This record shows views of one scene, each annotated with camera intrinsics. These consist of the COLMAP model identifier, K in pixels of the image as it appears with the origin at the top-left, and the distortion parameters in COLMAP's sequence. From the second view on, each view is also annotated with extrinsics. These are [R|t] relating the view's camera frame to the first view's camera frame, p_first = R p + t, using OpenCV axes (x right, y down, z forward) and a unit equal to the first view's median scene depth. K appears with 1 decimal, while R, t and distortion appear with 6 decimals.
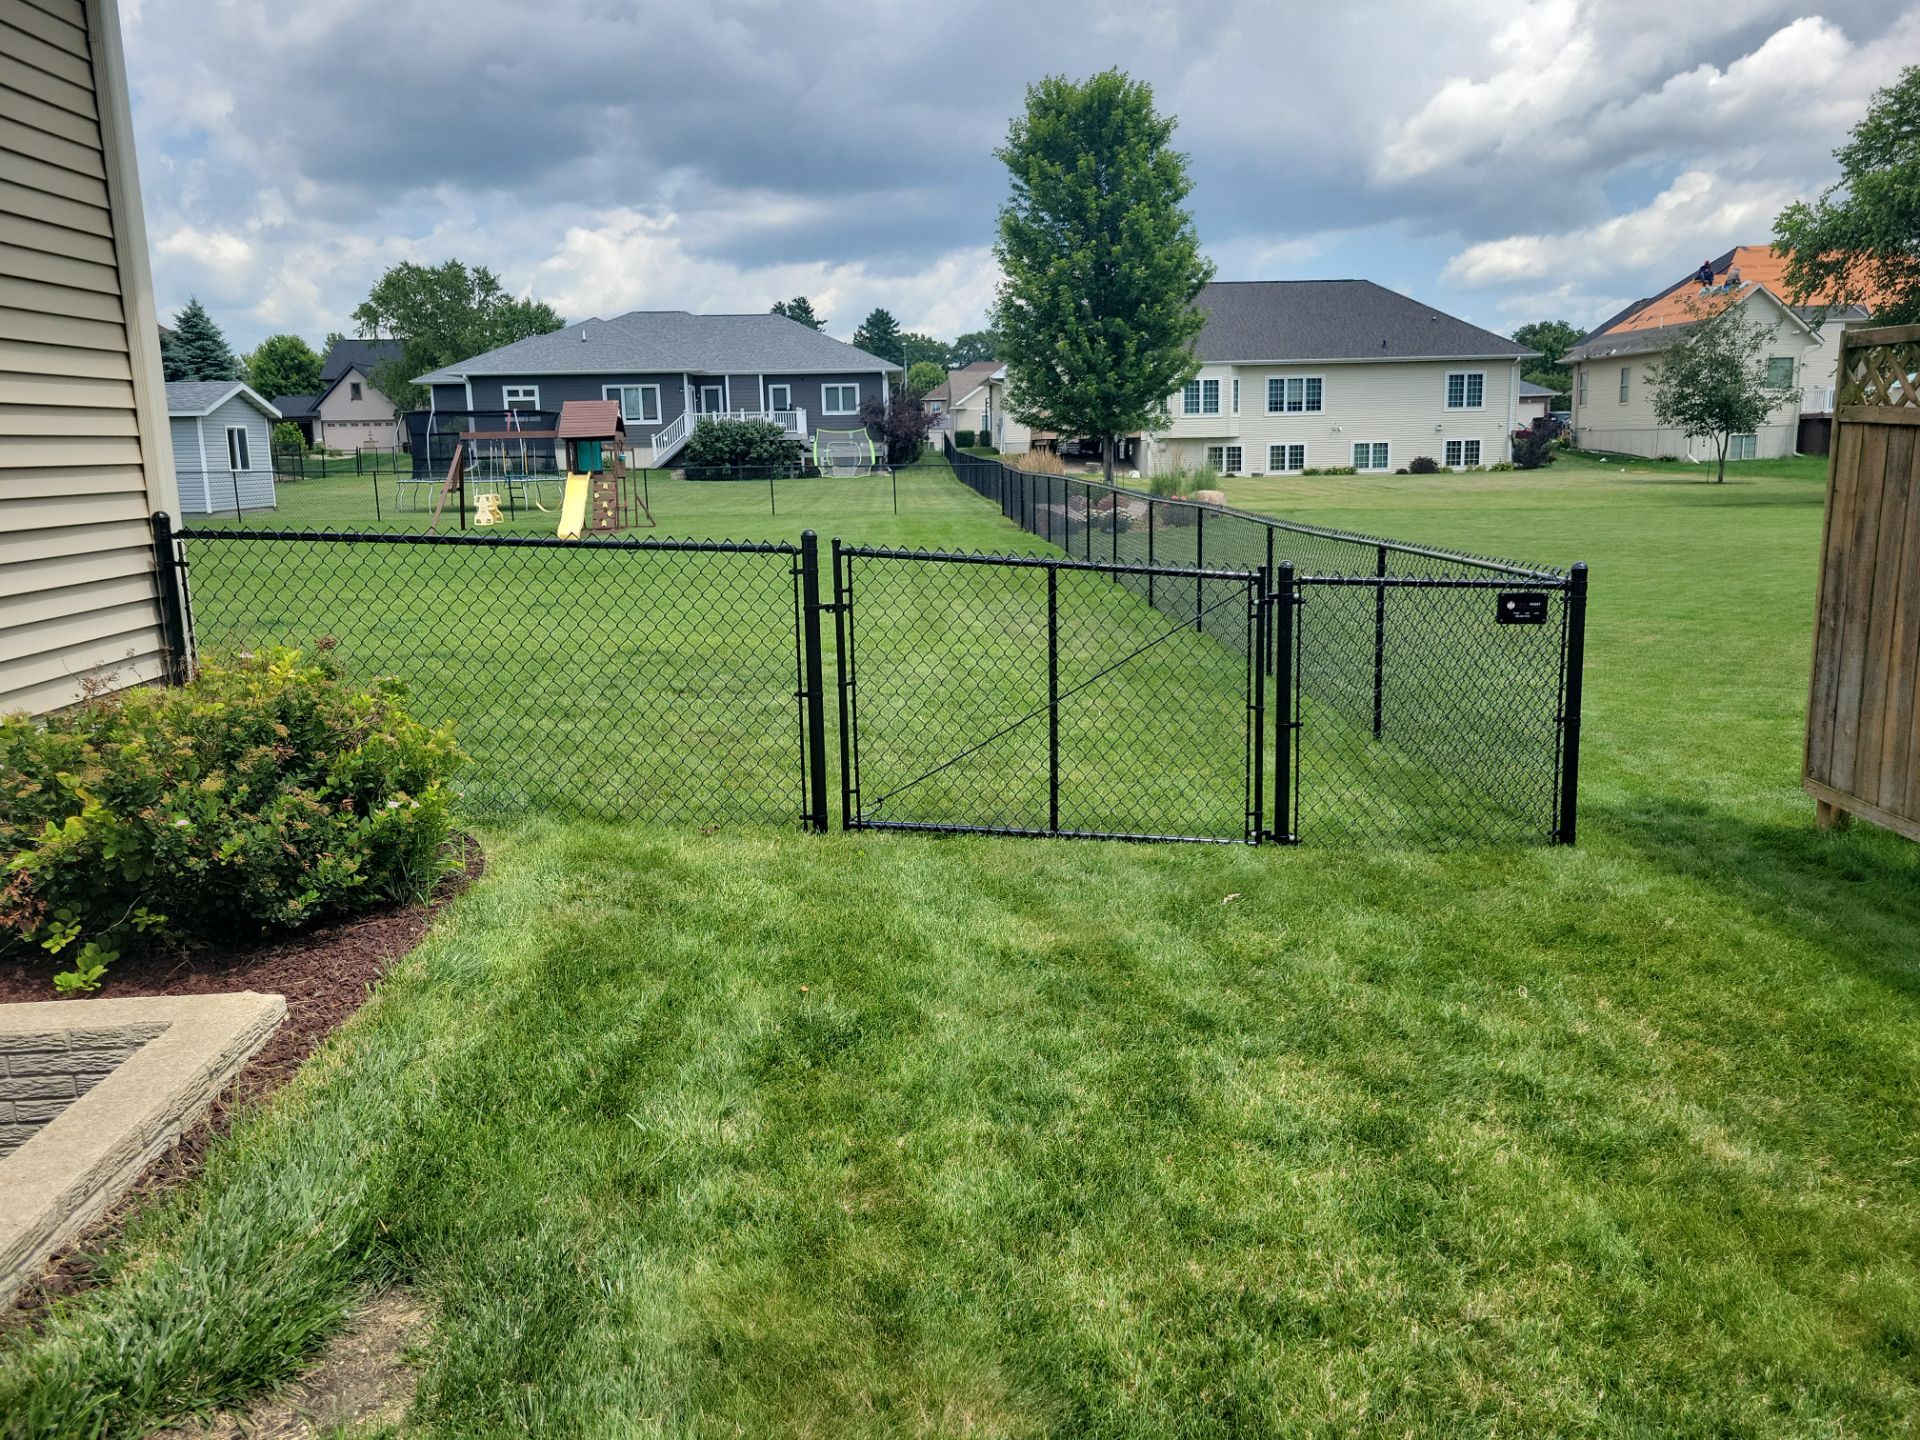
lens RADIAL K [[1446.0, 0, 957.8], [0, 1446.0, 701.8], [0, 0, 1]] dist [0.041601, -0.003534]
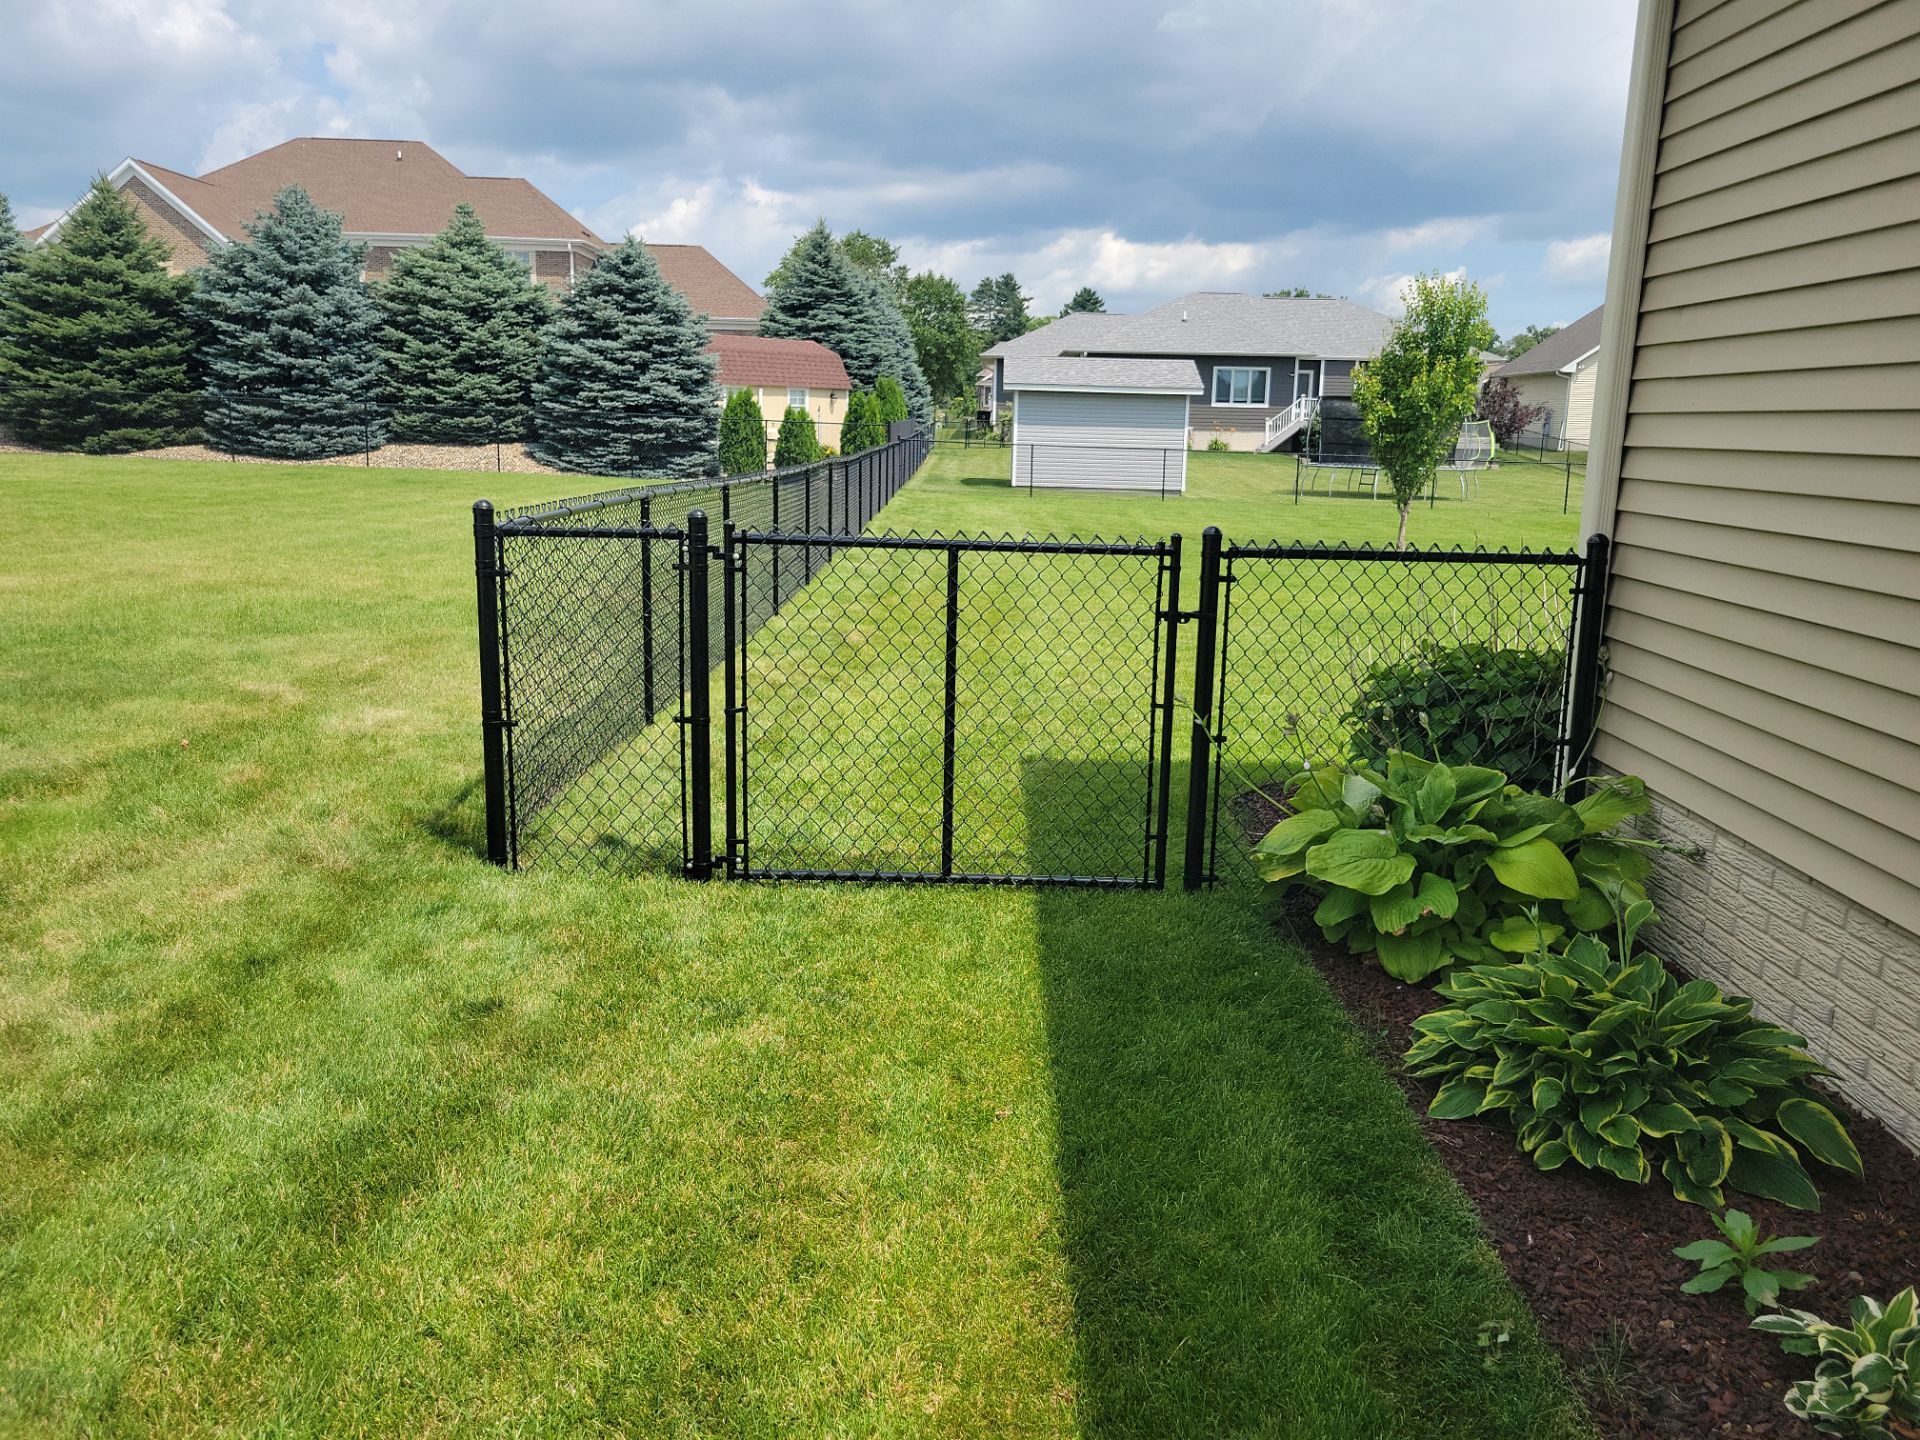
lens RADIAL K [[1484.7, 0, 960.0], [0, 1484.7, 720.0], [0, 0, 1]] dist [0.049647, -0.030992]
pose [[0.998343, 0.048141, -0.031520, -0.375735], [-0.047544, 0.998680, 0.019424, 0.012889], [0.032413, -0.017894, 0.999314, -0.033567]]
